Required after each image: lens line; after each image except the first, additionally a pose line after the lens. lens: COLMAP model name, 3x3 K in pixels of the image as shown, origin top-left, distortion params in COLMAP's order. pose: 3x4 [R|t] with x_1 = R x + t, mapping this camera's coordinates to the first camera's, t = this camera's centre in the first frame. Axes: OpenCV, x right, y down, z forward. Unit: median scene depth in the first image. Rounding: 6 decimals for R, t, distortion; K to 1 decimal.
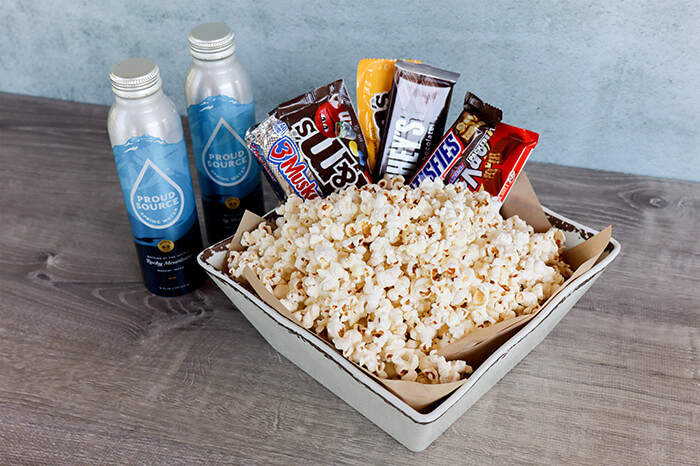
lens RADIAL K [[869.8, 0, 350.5], [0, 869.8, 232.0], [0, 0, 1]] dist [-0.023119, 0.012002]
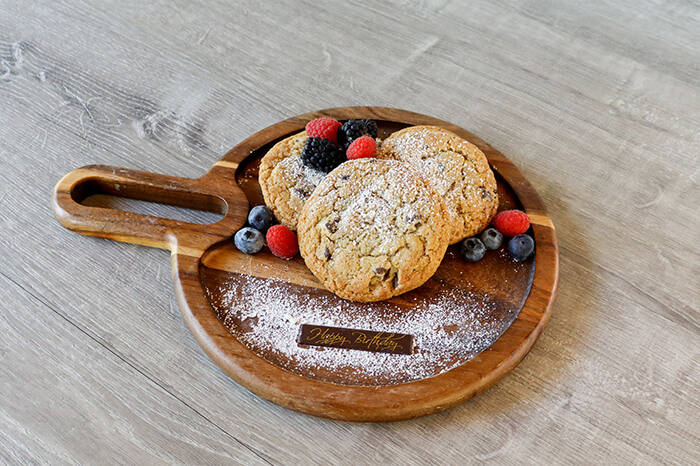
lens RADIAL K [[869.8, 0, 350.5], [0, 869.8, 232.0], [0, 0, 1]] dist [-0.023119, 0.012002]
pose [[0.937518, 0.285060, -0.199502, 0.332340], [-0.231986, 0.939459, 0.252188, 0.115562], [0.259313, -0.190149, 0.946890, -0.019809]]
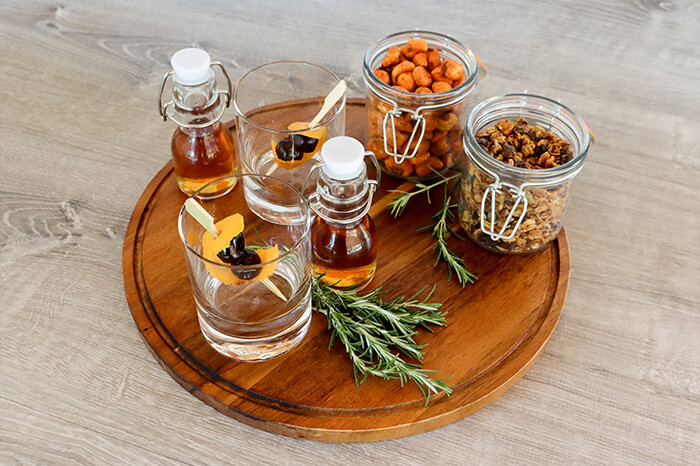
lens RADIAL K [[869.8, 0, 350.5], [0, 869.8, 232.0], [0, 0, 1]] dist [-0.023119, 0.012002]
pose [[0.995933, 0.085490, -0.028457, 0.051090], [-0.080659, 0.986678, 0.141279, 0.128490], [0.040156, -0.138409, 0.989561, -0.035027]]
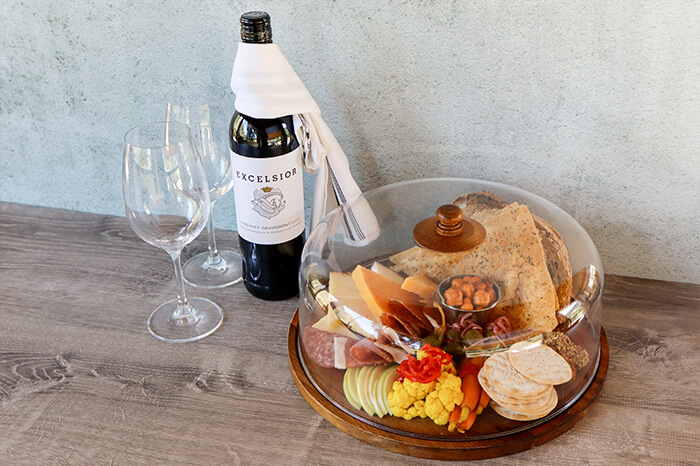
lens RADIAL K [[869.8, 0, 350.5], [0, 869.8, 232.0], [0, 0, 1]] dist [-0.023119, 0.012002]
pose [[0.999966, -0.003374, 0.007548, 0.193474], [0.004385, 0.990388, -0.138245, 0.063539], [-0.007009, 0.138274, 0.990369, -0.128134]]
